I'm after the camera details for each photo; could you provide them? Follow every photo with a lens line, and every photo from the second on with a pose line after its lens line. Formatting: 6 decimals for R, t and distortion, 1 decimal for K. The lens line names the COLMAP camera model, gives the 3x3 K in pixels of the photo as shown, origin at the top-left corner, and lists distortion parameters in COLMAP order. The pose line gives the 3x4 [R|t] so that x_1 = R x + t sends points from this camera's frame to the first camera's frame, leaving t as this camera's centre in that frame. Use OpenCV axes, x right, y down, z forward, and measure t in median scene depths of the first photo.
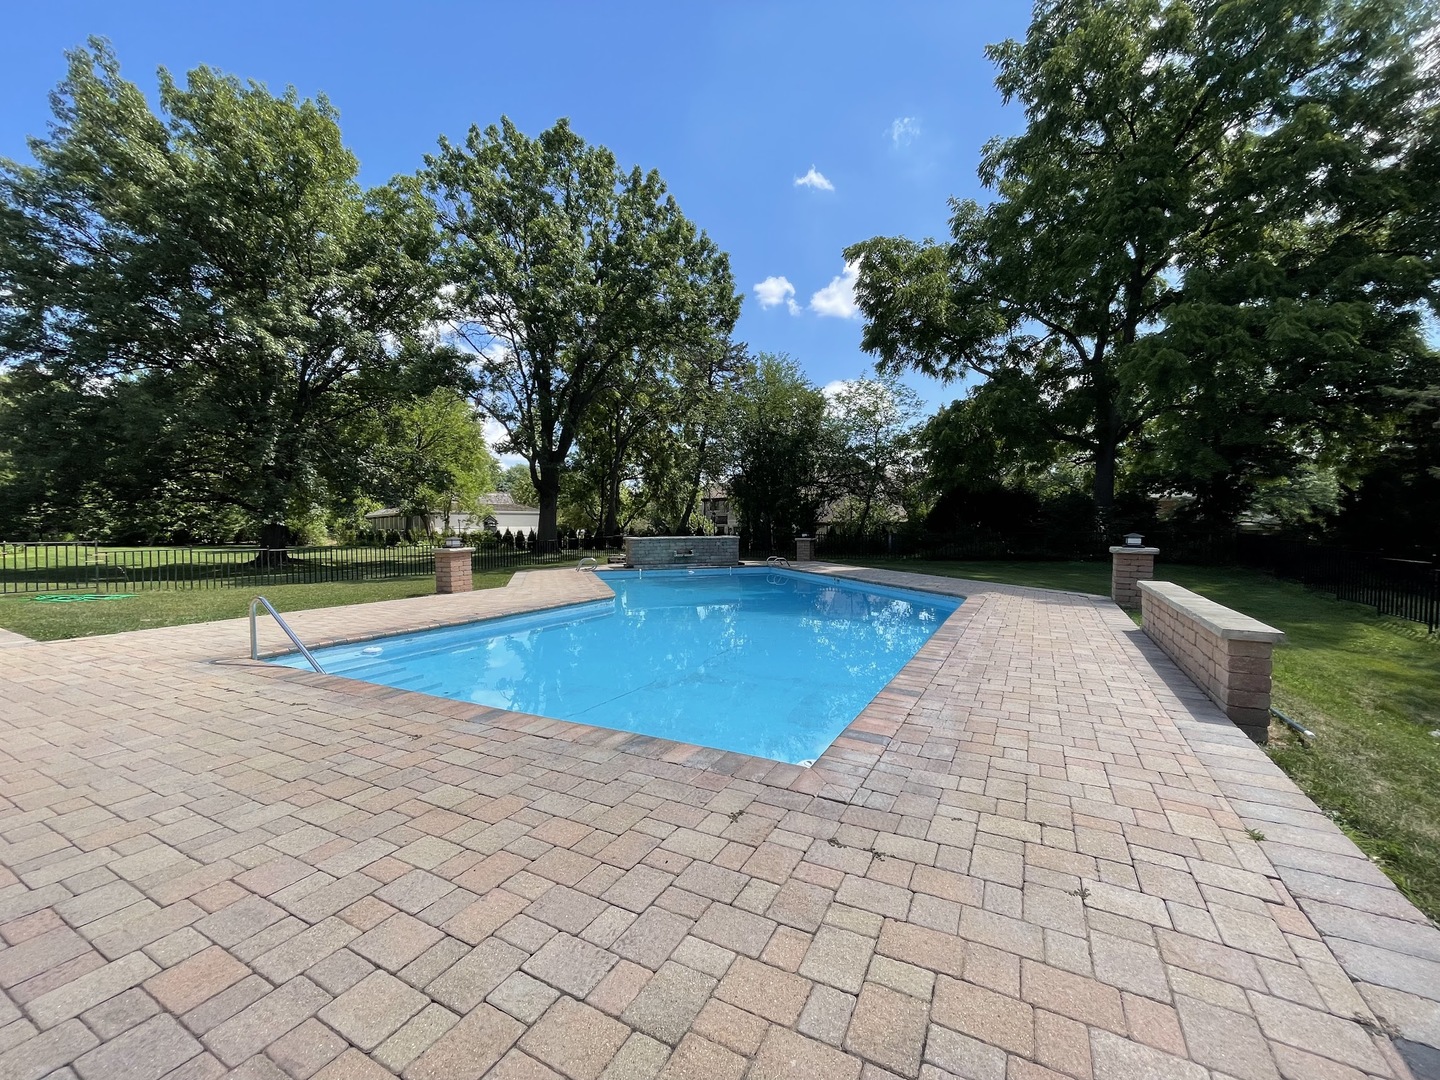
lens RADIAL K [[565.1, 0, 720.0], [0, 565.1, 540.0], [0, 0, 1]] dist [0.001869, 0.000224]
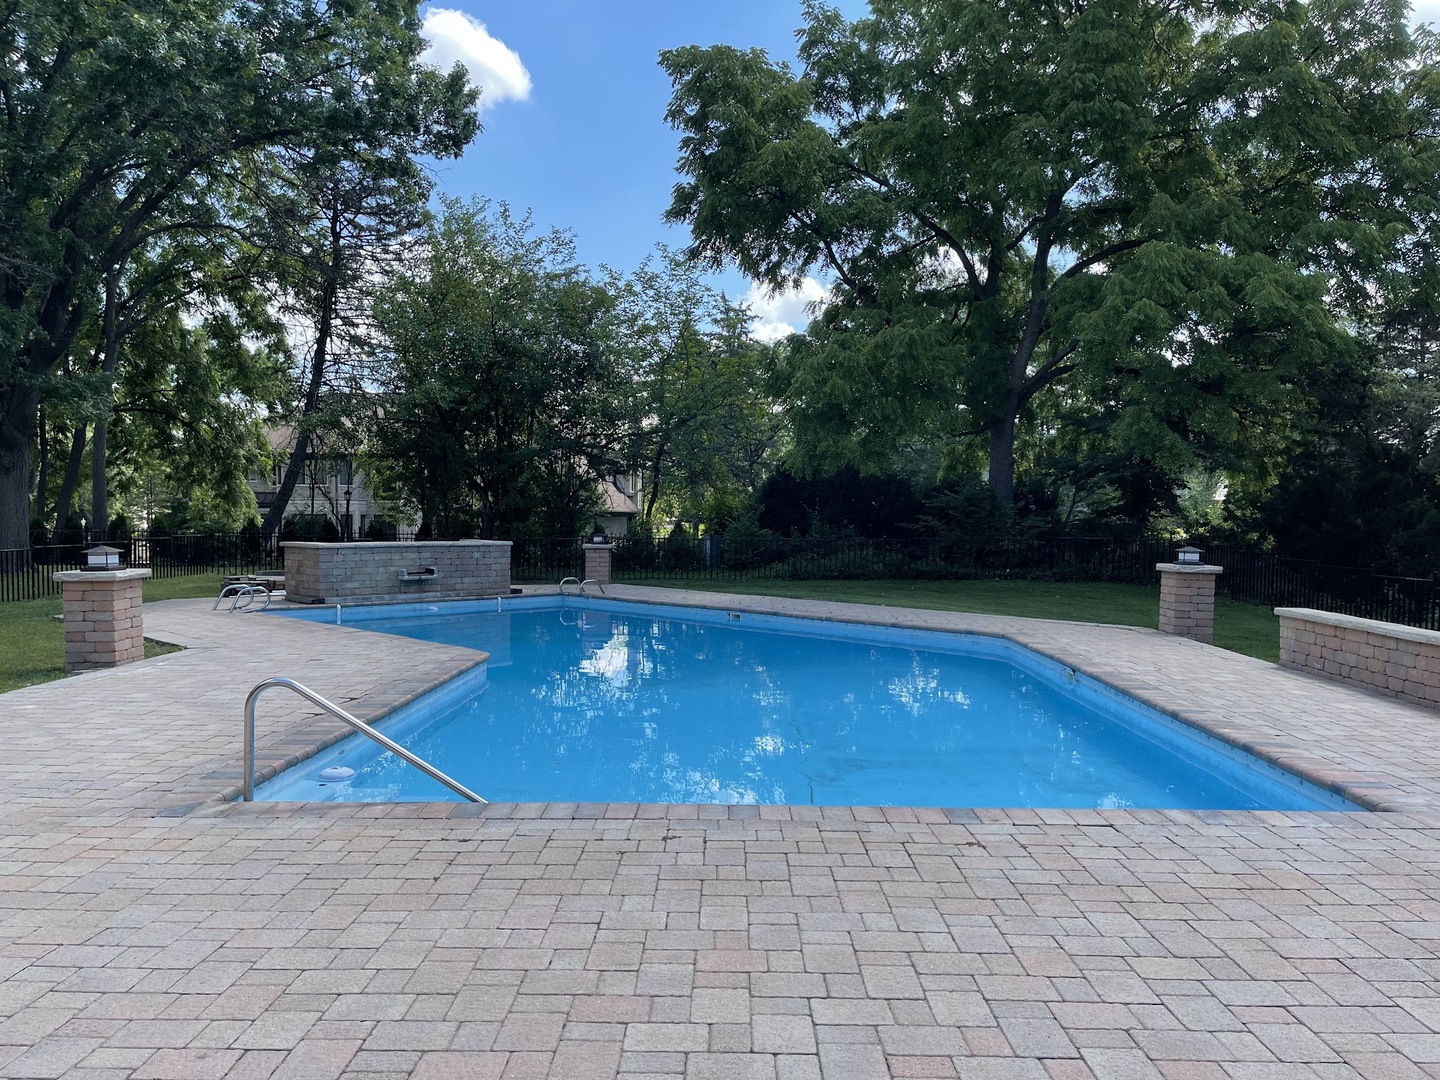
lens RADIAL K [[1057.6, 0, 720.0], [0, 1057.6, 540.0], [0, 0, 1]] dist [0.061633, 0.005161]
pose [[0.893449, 0.004171, 0.449146, -0.263848], [-0.004929, 0.999988, 0.000518, -0.009603], [-0.449138, -0.002677, 0.893458, -0.021774]]
